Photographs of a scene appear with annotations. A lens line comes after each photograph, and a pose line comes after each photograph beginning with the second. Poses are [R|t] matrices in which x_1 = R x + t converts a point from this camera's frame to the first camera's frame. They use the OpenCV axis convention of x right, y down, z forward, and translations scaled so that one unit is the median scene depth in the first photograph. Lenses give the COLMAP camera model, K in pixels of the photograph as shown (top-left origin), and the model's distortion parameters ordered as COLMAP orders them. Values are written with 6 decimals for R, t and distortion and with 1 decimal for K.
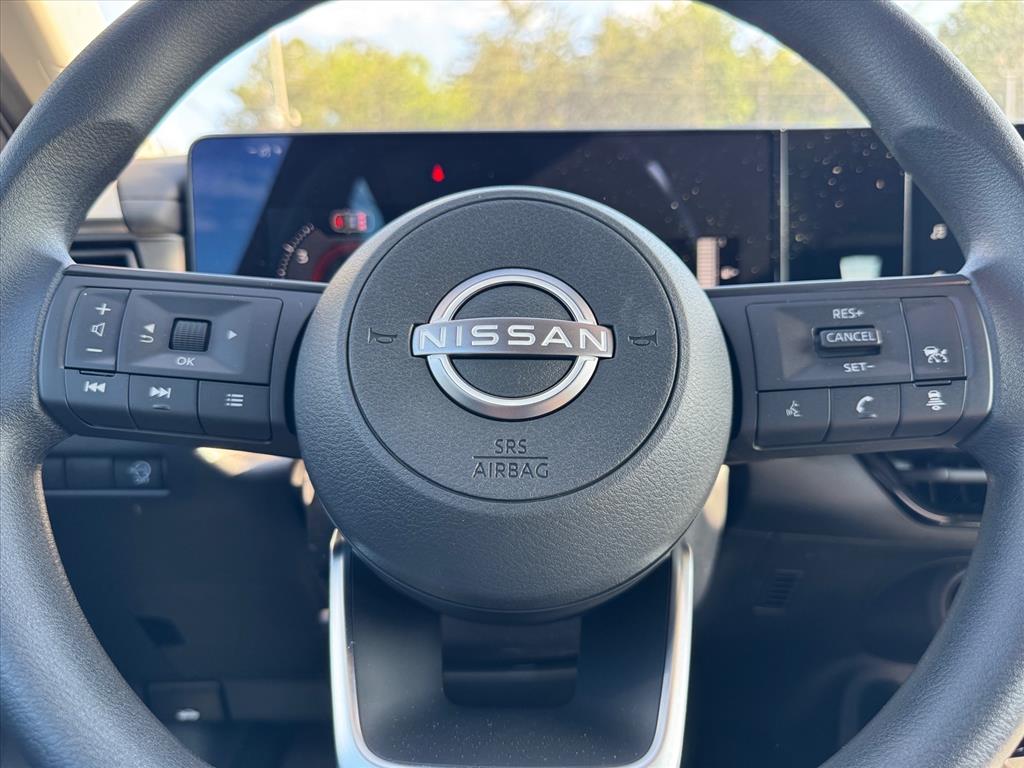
lens RADIAL K [[731.2, 0, 519.1], [0, 731.2, 383.3], [0, 0, 1]] dist [0.004704, -0.033184]
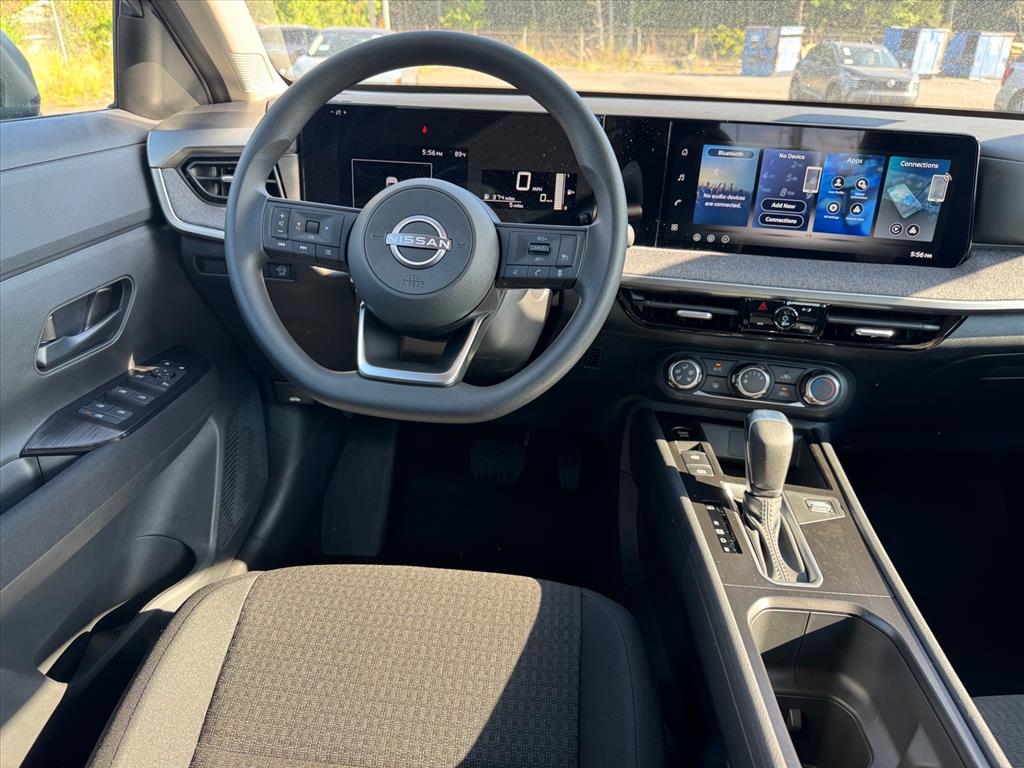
lens RADIAL K [[731.2, 0, 484.7], [0, 731.2, 374.3], [0, 0, 1]] dist [0.004704, -0.033184]
pose [[0.988781, 0.094691, -0.115523, 0.640726], [-0.063143, 0.965864, 0.251236, -0.297128], [0.135369, -0.241123, 0.961007, -1.928660]]
